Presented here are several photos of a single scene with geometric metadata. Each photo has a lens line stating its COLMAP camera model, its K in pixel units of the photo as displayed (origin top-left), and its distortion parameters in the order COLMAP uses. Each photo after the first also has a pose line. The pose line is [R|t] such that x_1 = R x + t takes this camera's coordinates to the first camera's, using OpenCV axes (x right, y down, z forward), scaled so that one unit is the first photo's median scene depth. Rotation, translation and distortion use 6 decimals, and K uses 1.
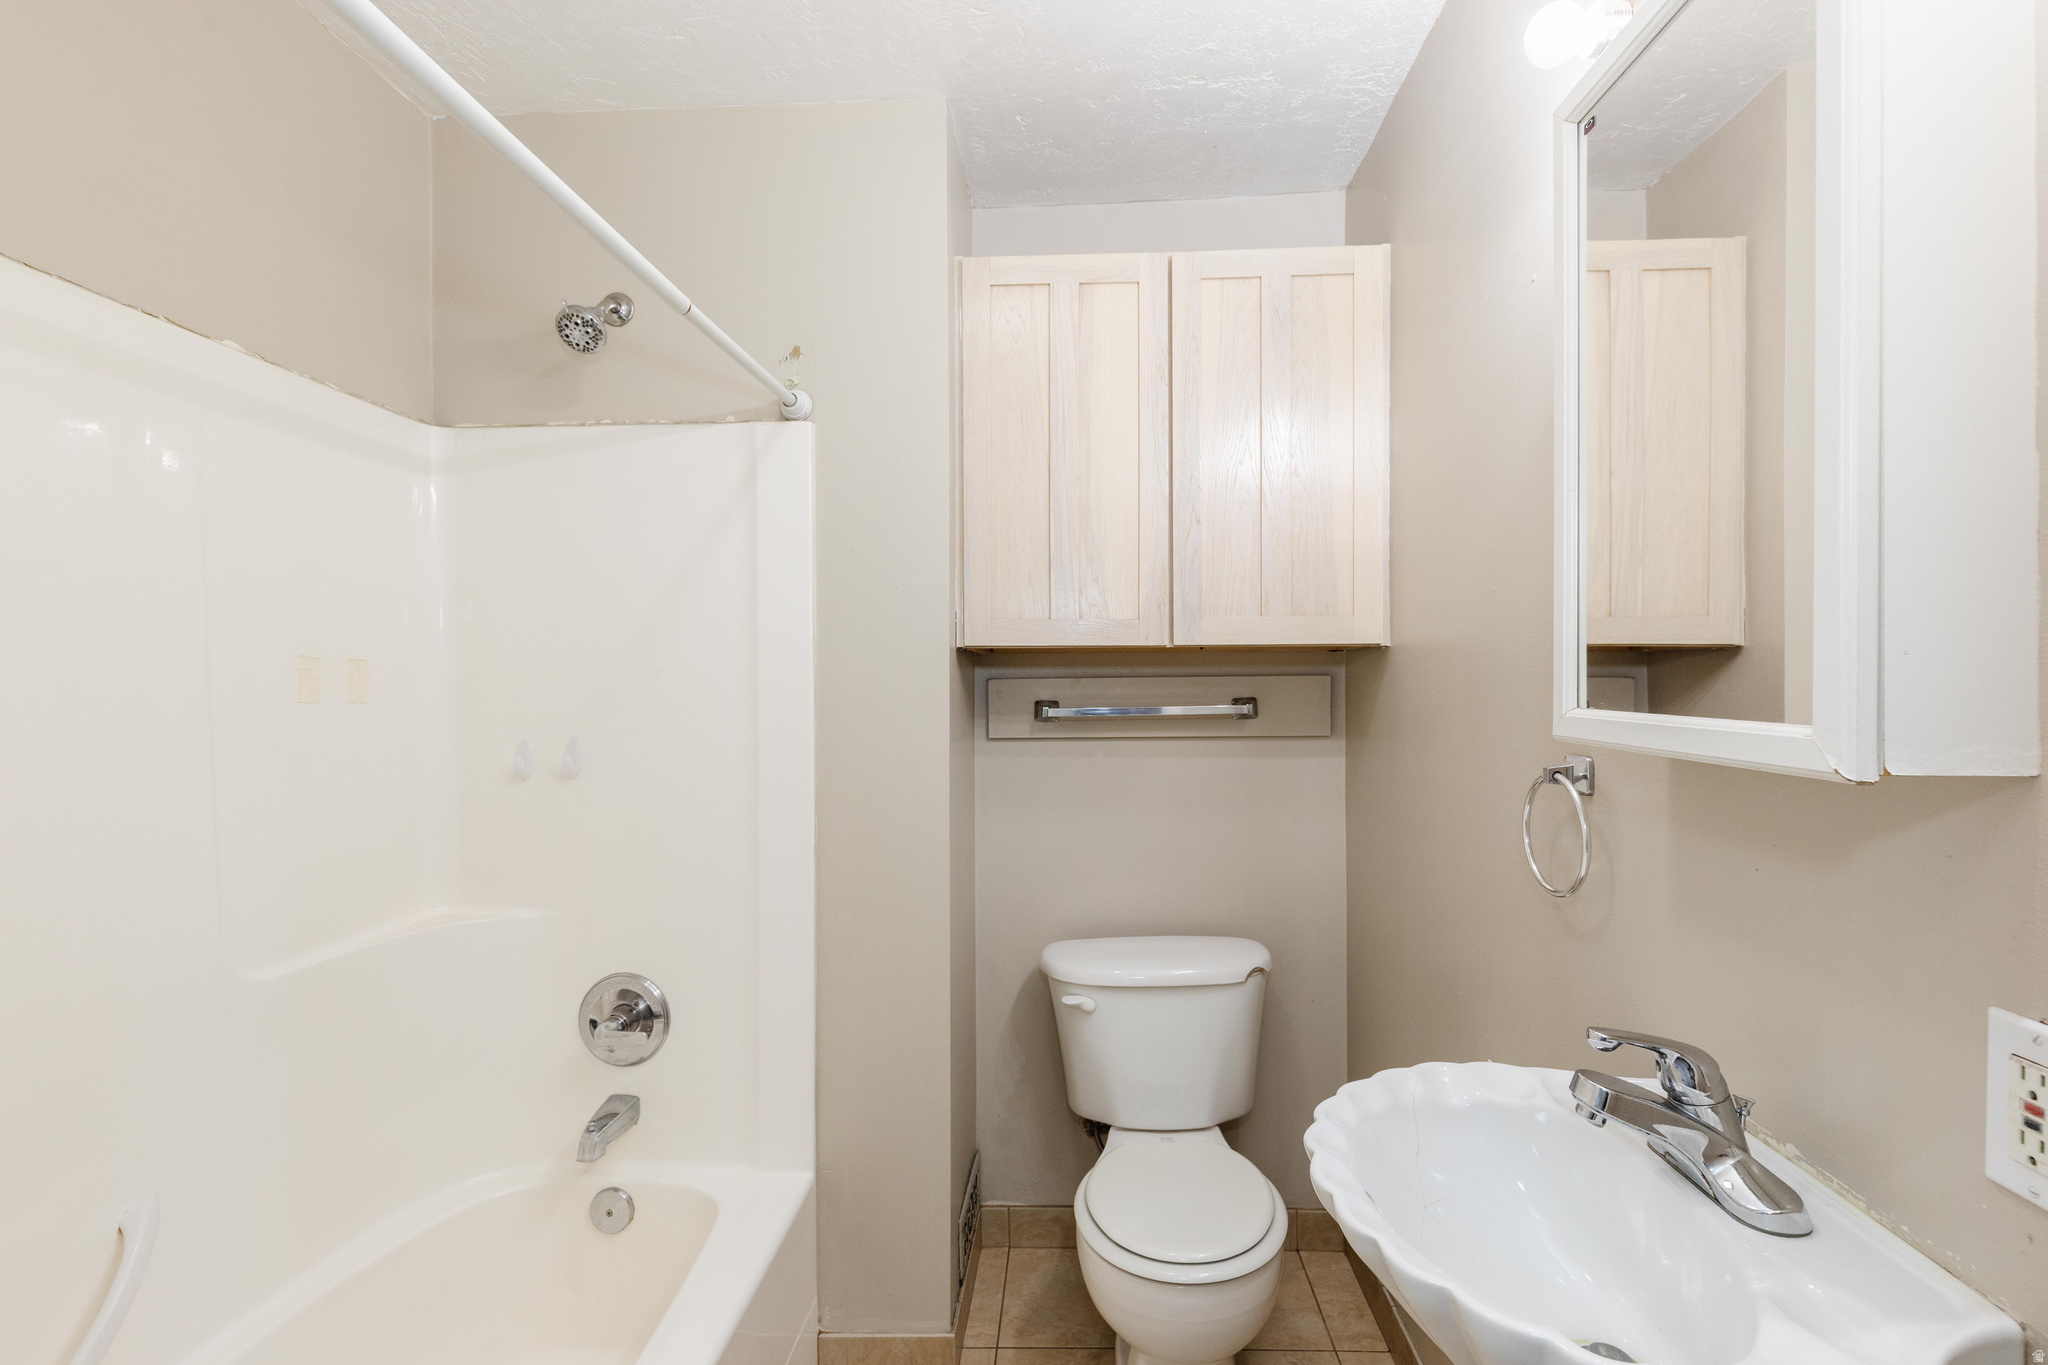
lens RADIAL K [[947.4, 0, 1024.9], [0, 947.4, 686.7], [0, 0, 1]] dist [0.003849, -0.001075]
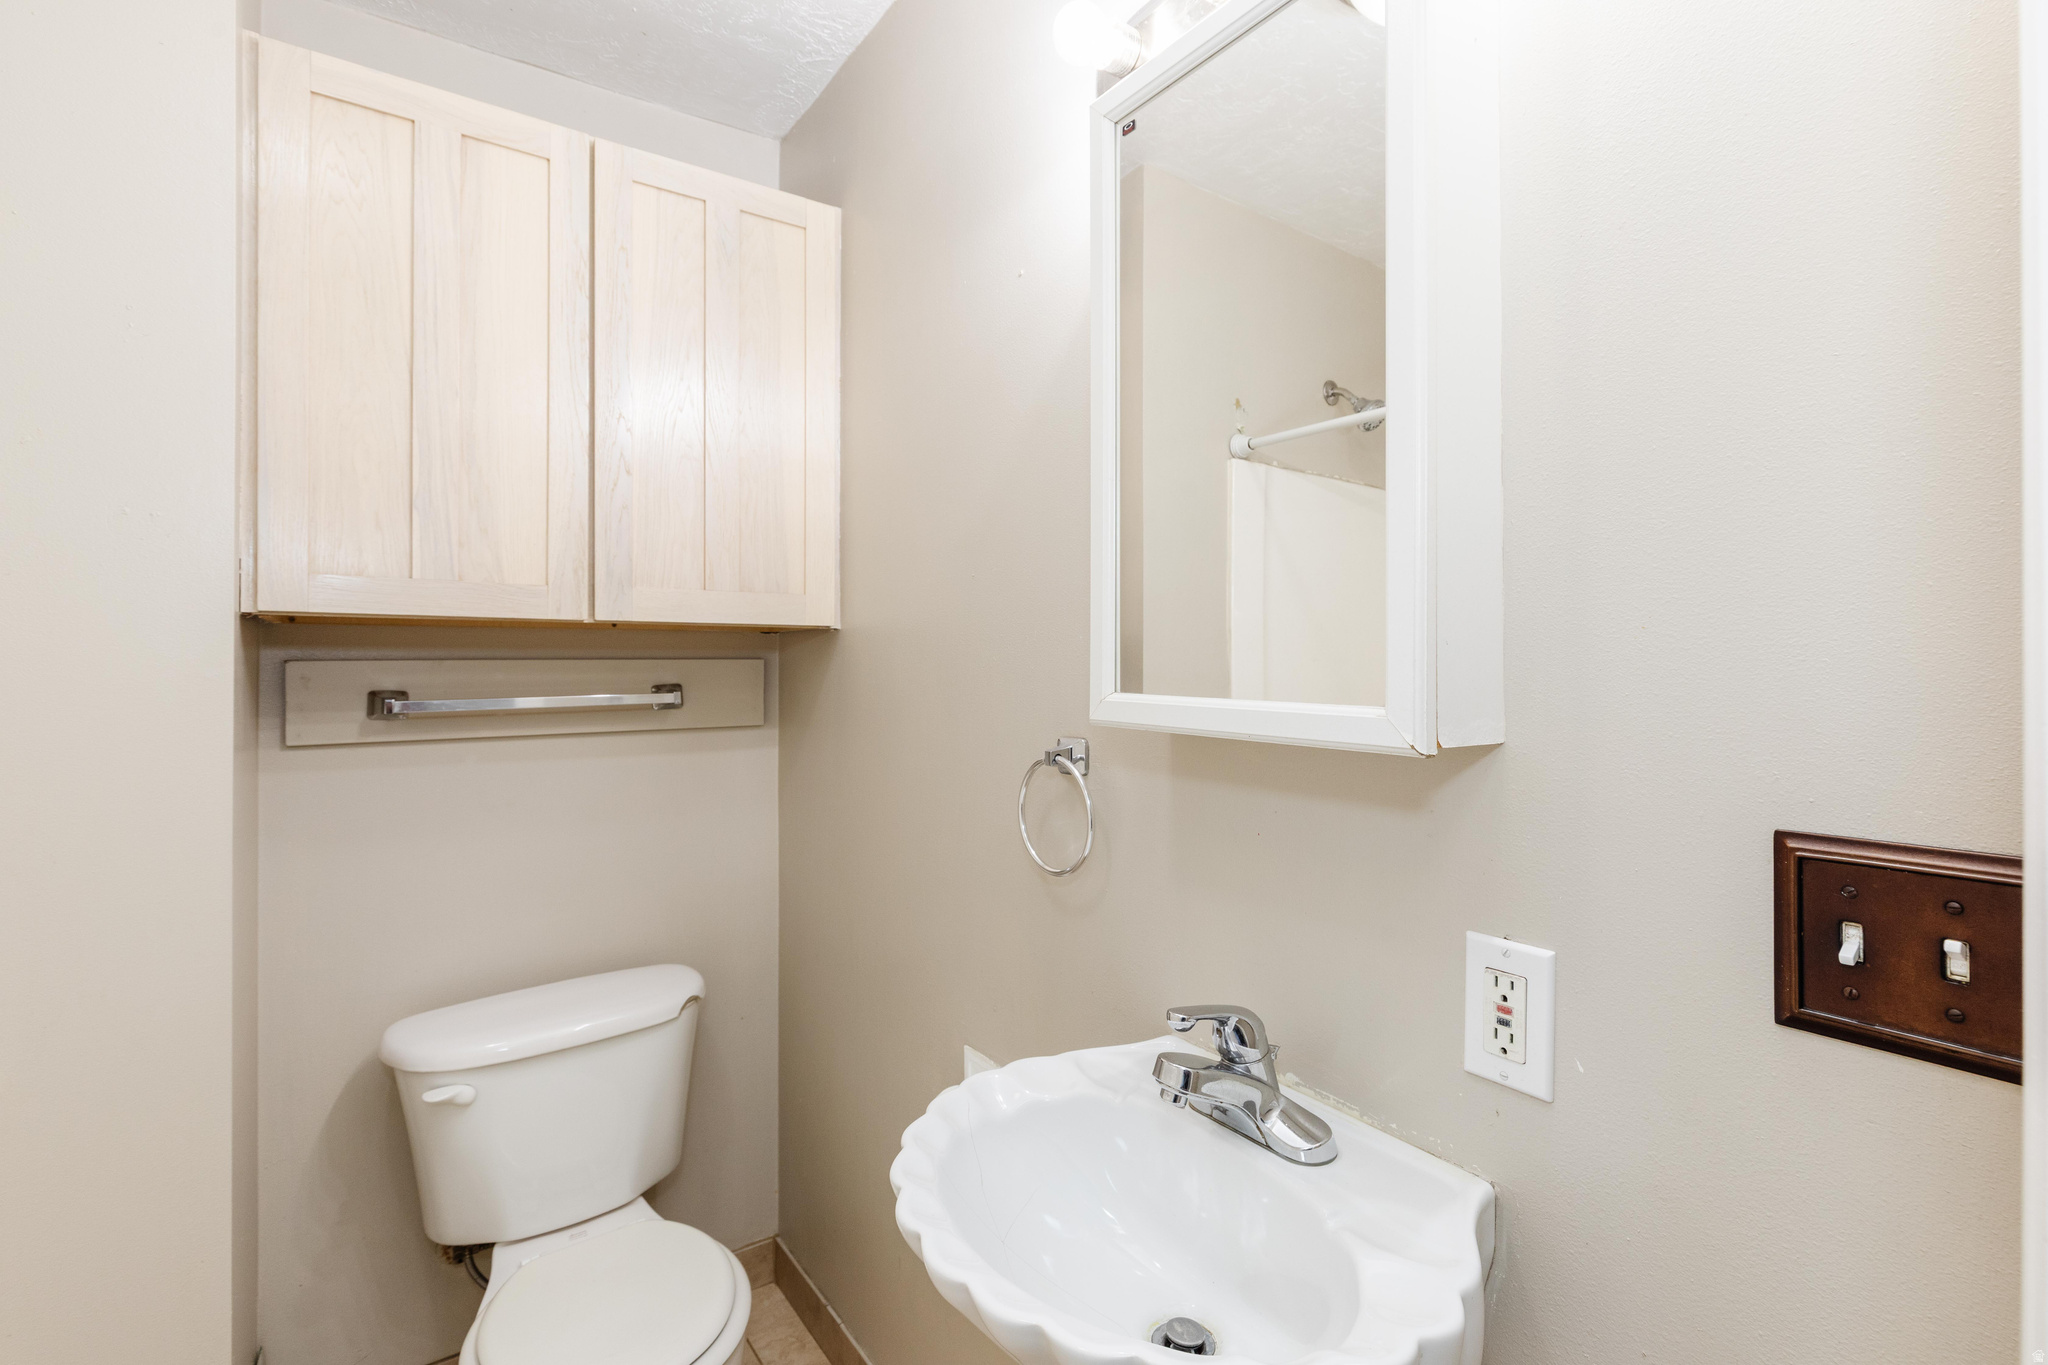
lens RADIAL K [[947.4, 0, 1030.0], [0, 947.4, 662.5], [0, 0, 1]] dist [0.003849, -0.001075]
pose [[0.772777, 0.005715, 0.634652, -0.070238], [0.000173, 0.999958, -0.009216, -0.000196], [-0.634678, 0.007232, 0.772743, 0.138083]]
